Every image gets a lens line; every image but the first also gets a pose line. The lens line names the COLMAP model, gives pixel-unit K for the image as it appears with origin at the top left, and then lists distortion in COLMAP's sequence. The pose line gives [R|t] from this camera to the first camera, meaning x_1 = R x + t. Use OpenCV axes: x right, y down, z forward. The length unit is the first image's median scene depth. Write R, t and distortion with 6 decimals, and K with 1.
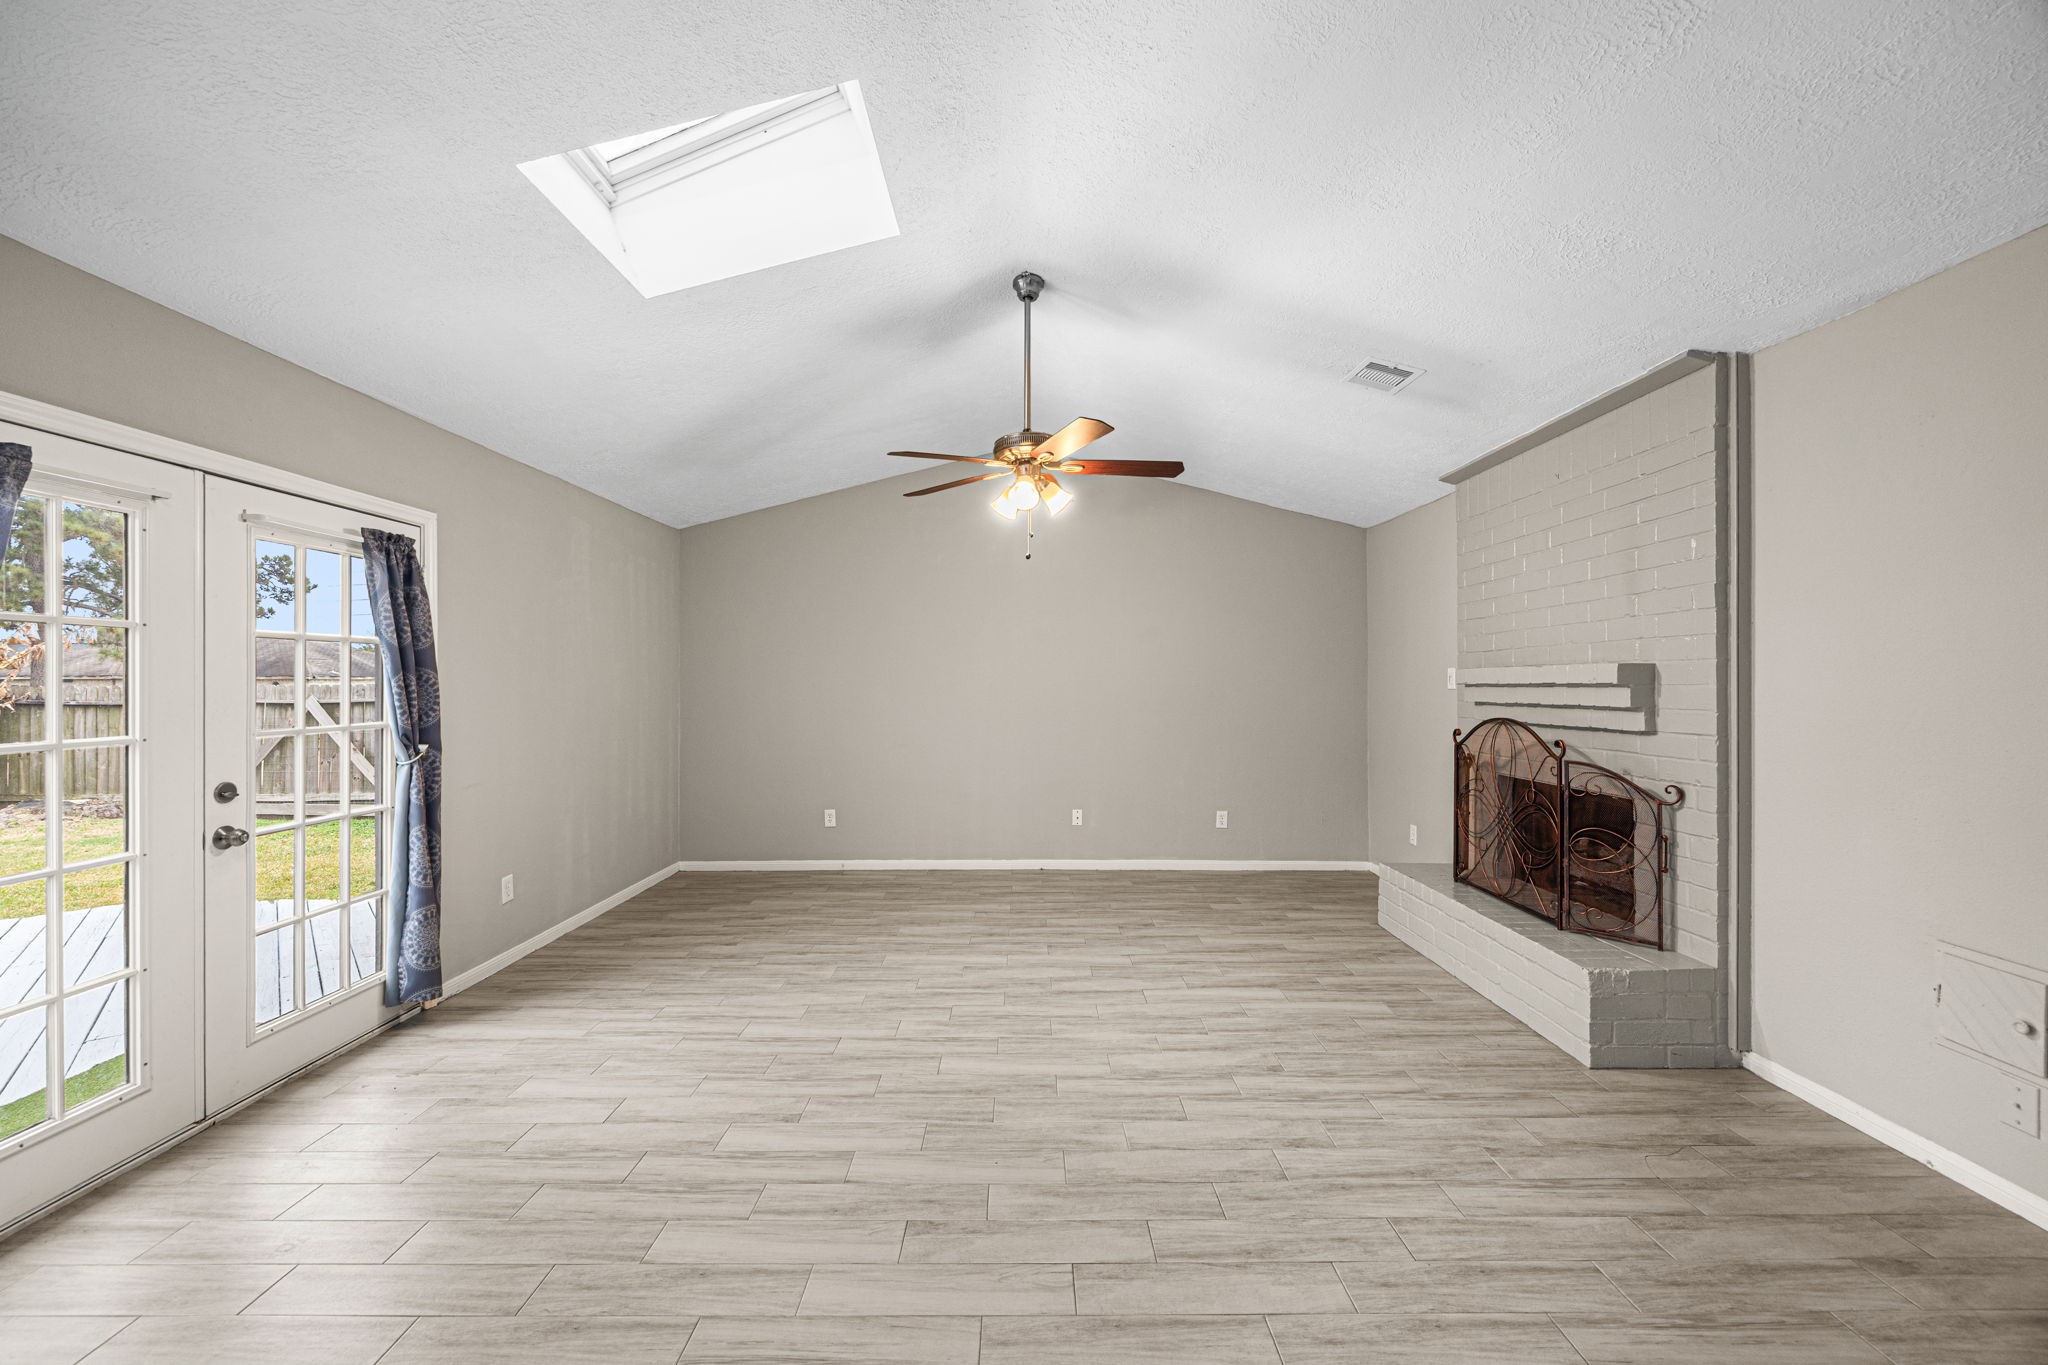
lens RADIAL K [[794.9, 0, 1027.5], [0, 794.9, 685.8], [0, 0, 1]] dist [-0.002865, 0.000581]
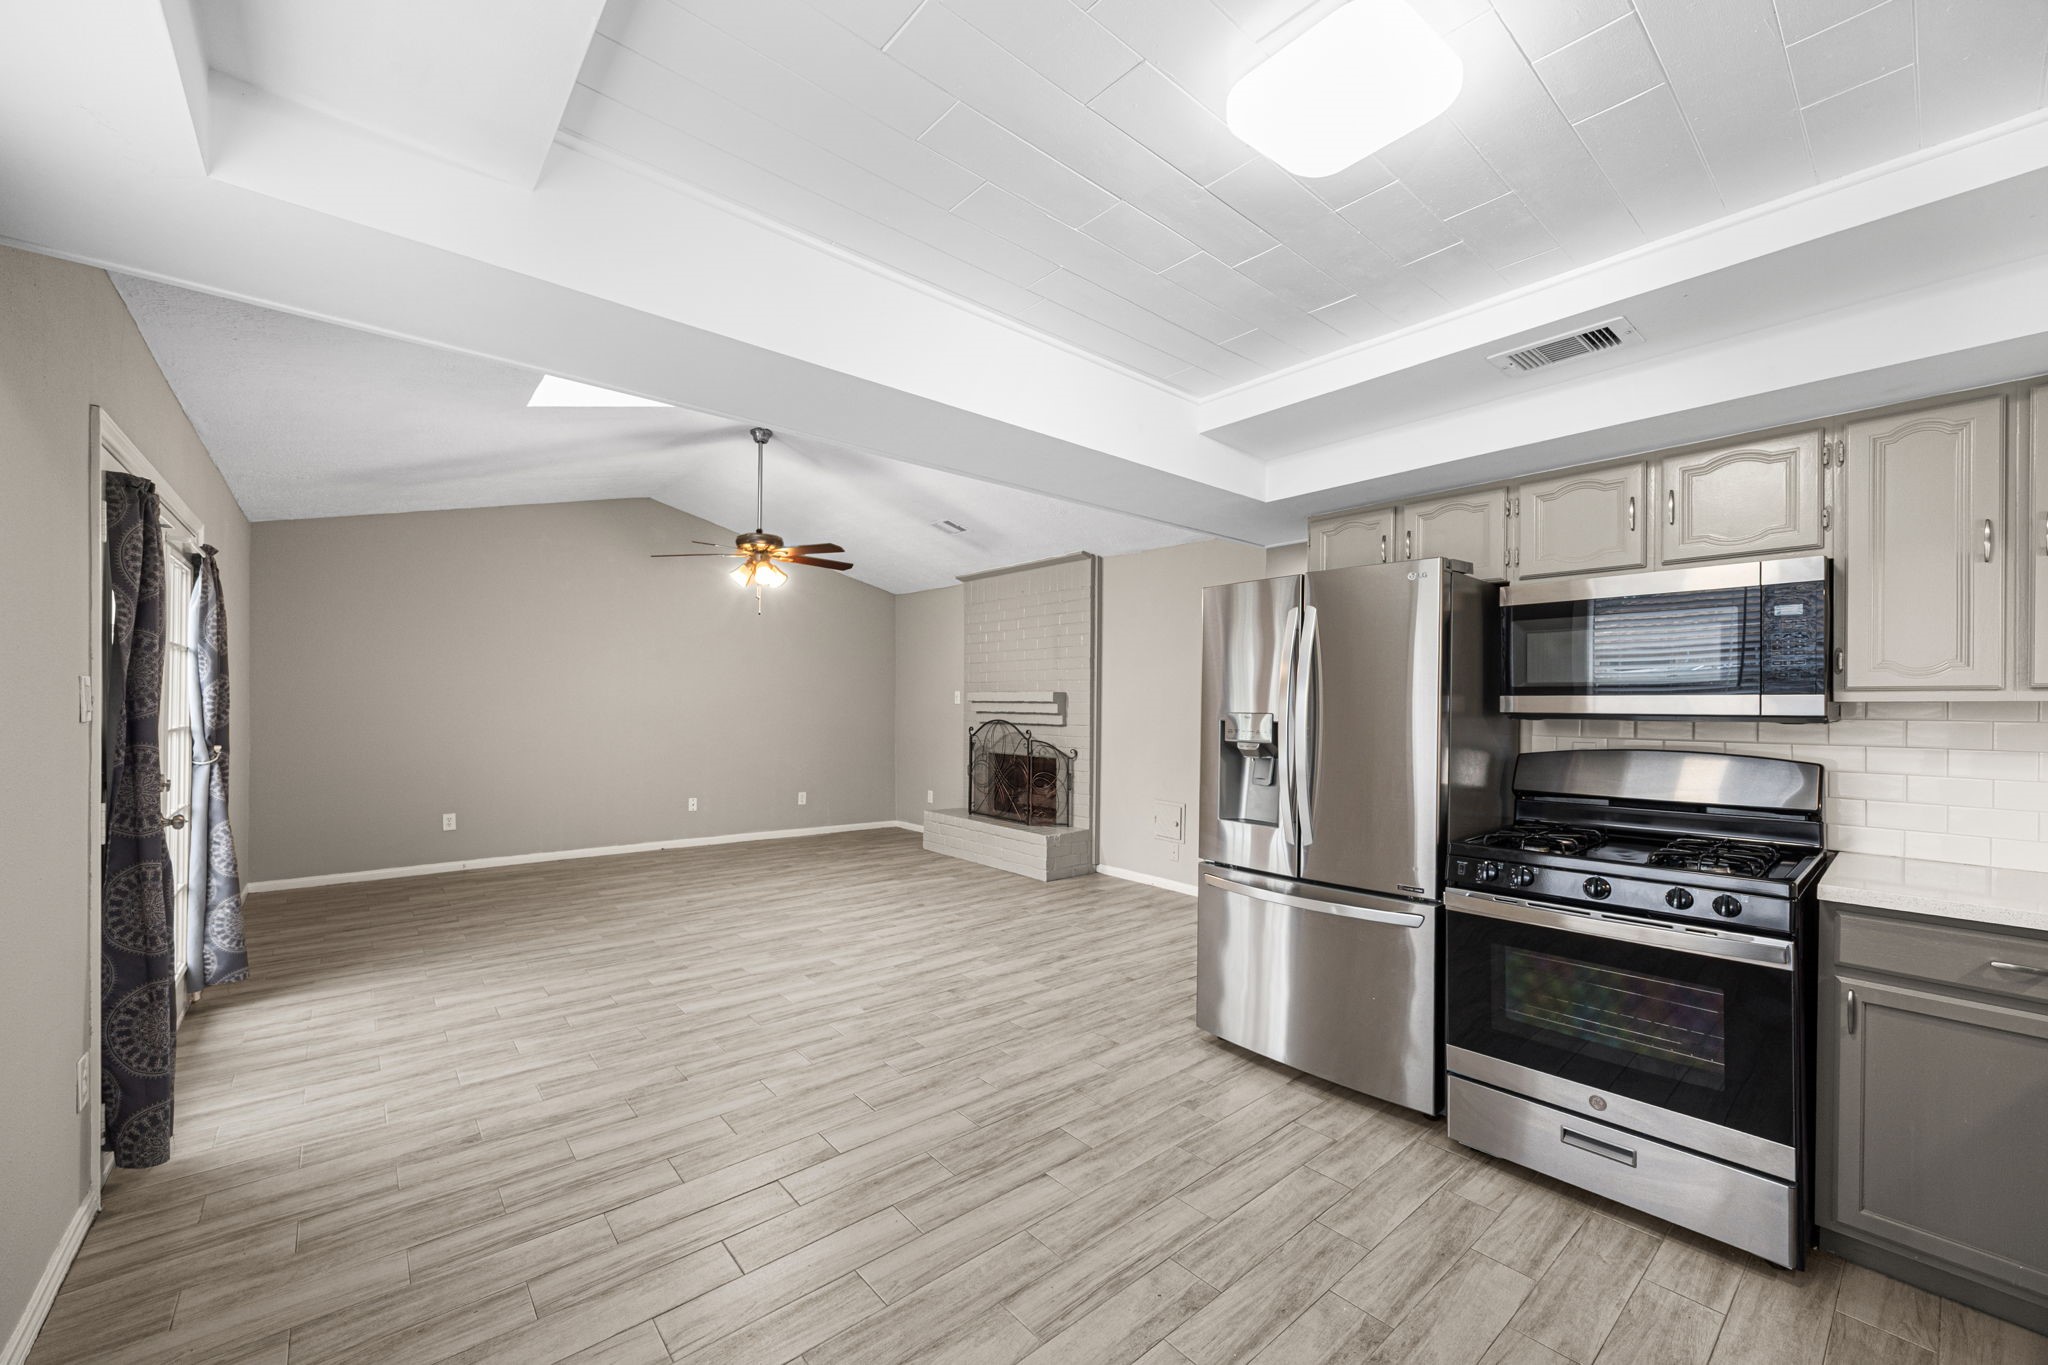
lens RADIAL K [[794.9, 0, 1029.2], [0, 794.9, 701.0], [0, 0, 1]] dist [-0.002865, 0.000581]
pose [[0.759624, 0.012556, 0.650241, -0.652877], [-0.012265, 0.999912, -0.004980, 0.005872], [-0.650246, -0.004192, 0.759712, -0.536361]]
